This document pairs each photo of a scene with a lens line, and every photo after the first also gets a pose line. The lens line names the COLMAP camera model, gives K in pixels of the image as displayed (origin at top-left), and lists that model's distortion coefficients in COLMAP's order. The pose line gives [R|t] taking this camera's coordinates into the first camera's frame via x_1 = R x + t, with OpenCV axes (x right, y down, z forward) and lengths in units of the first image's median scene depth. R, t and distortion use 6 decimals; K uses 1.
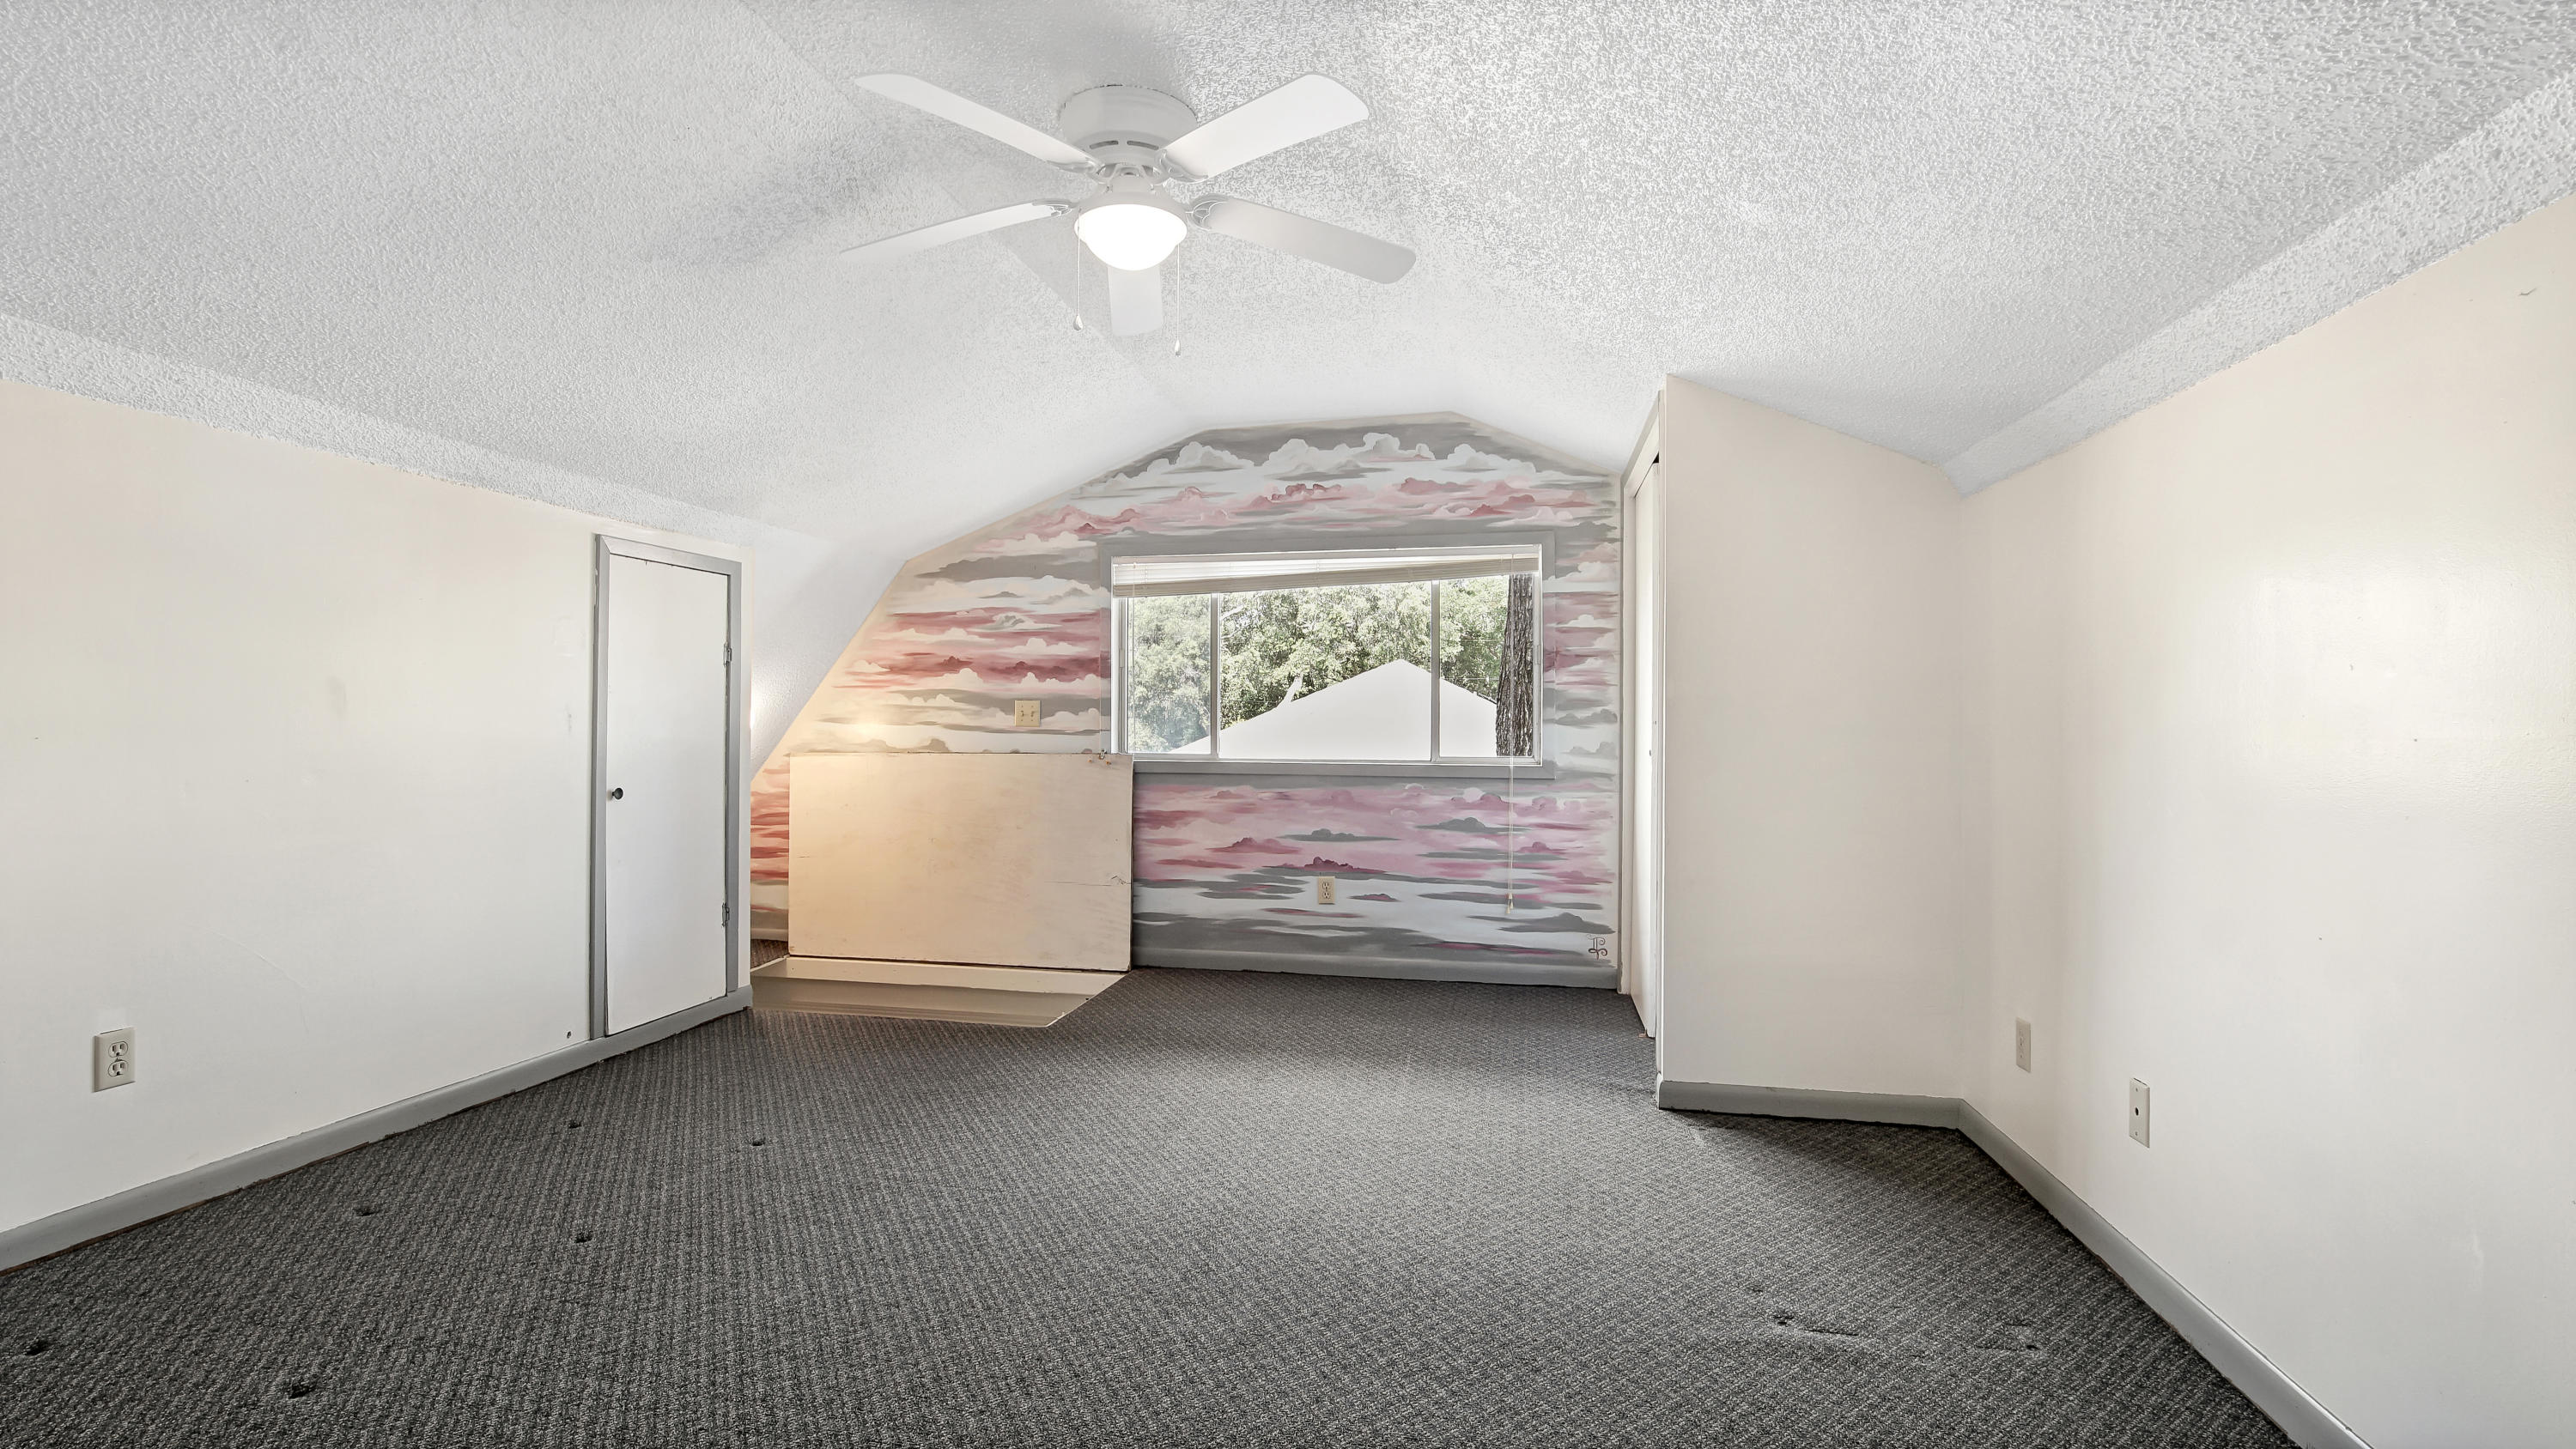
lens RADIAL K [[1170.0, 0, 1282.1], [0, 1170.0, 722.9], [0, 0, 1]] dist [-0.032000, 0.008320]
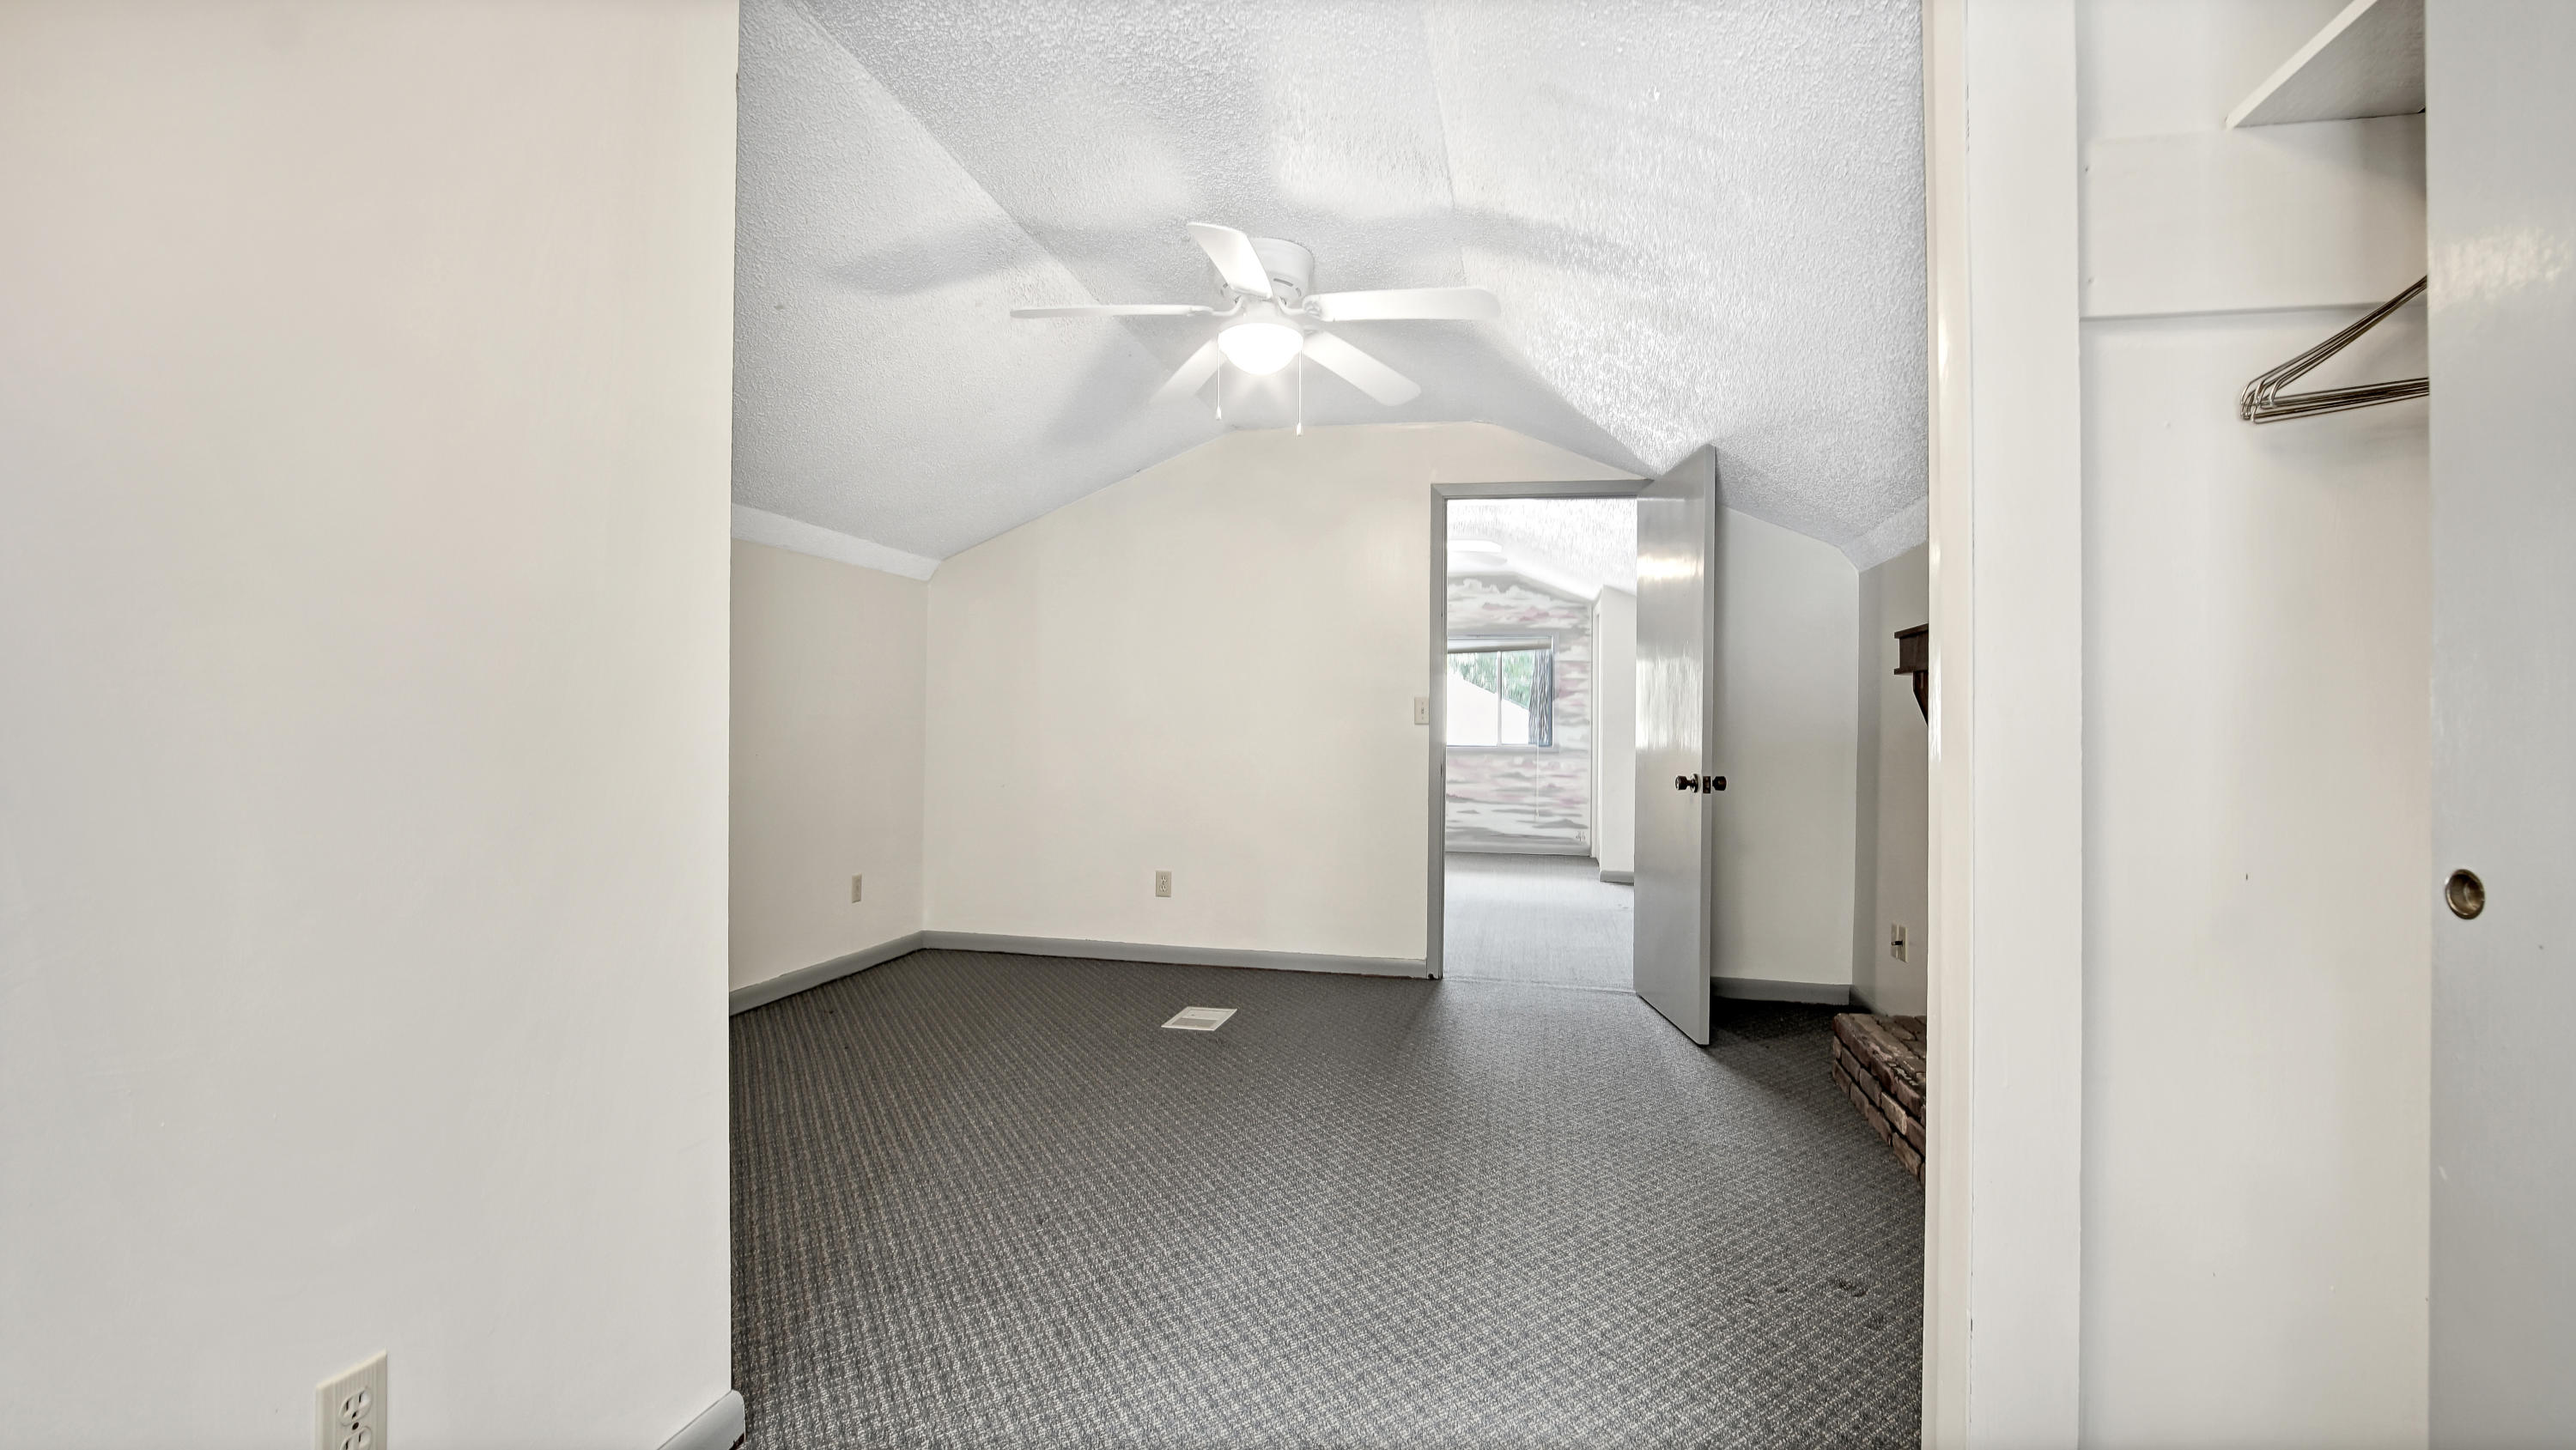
lens RADIAL K [[1170.1, 0, 1293.2], [0, 1170.1, 727.4], [0, 0, 1]] dist [-0.032000, 0.008320]
pose [[0.999765, -0.000546, -0.021651, -0.183413], [0.000687, 0.999979, 0.006516, -0.009643], [0.021647, -0.006529, 0.999744, -1.032057]]
